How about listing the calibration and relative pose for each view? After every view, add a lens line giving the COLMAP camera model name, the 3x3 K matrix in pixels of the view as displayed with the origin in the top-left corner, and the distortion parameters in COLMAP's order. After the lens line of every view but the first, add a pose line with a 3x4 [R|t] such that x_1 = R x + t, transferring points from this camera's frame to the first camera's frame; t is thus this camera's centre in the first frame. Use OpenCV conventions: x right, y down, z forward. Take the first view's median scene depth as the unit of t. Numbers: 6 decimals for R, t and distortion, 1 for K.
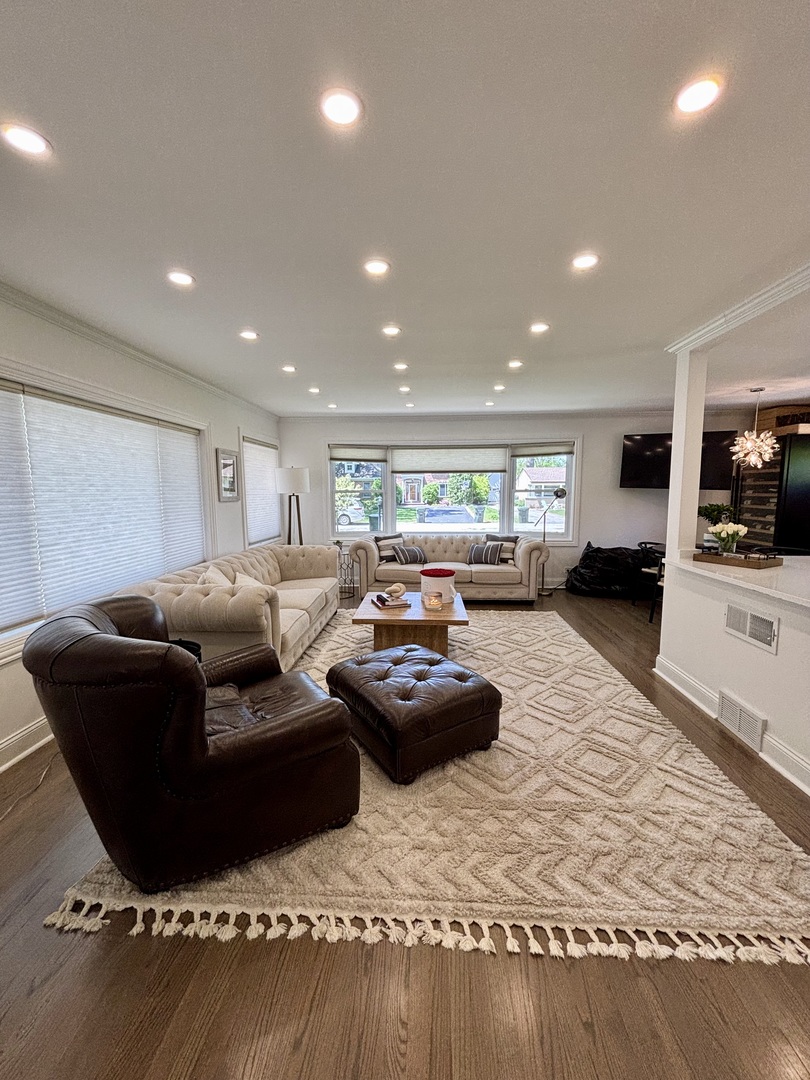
lens RADIAL K [[435.3, 0, 405.0], [0, 435.3, 540.0], [0, 0, 1]] dist [0.000587, -0.000686]
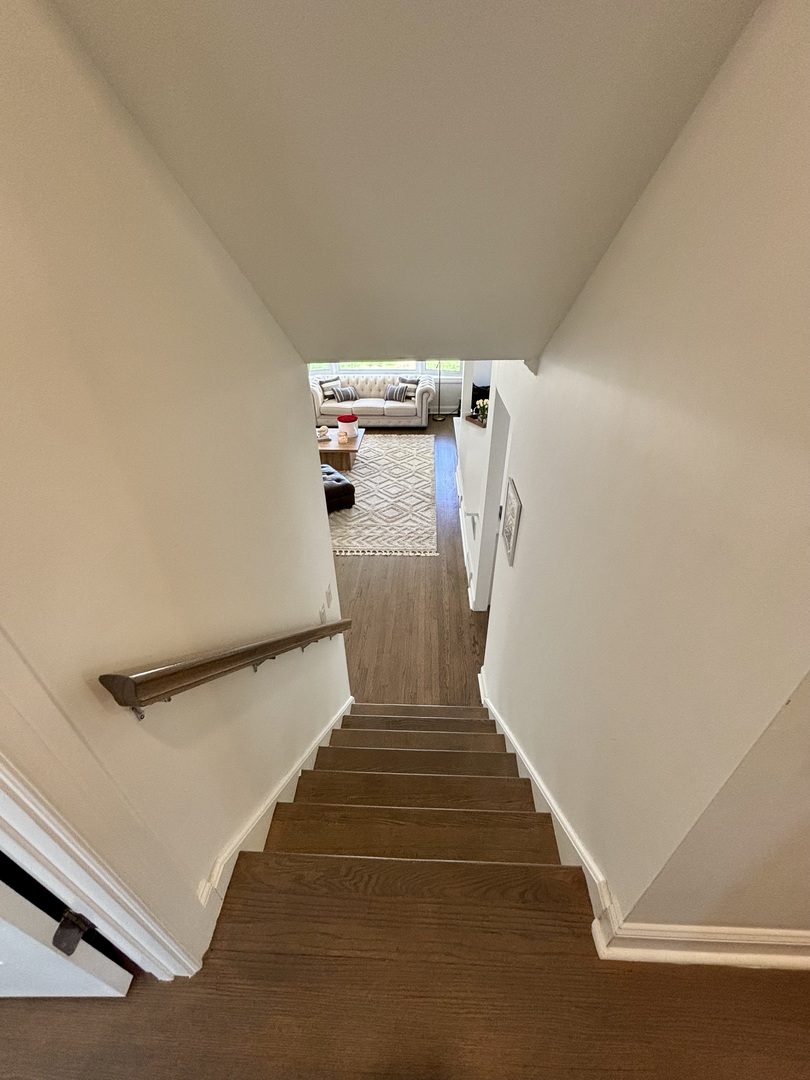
lens RADIAL K [[435.3, 0, 405.0], [0, 435.3, 540.0], [0, 0, 1]] dist [0.000587, -0.000686]
pose [[0.999849, -0.014756, 0.009188, 0.200671], [0.008916, 0.889104, 0.457618, -0.204228], [-0.014922, -0.457467, 0.889102, -0.536679]]
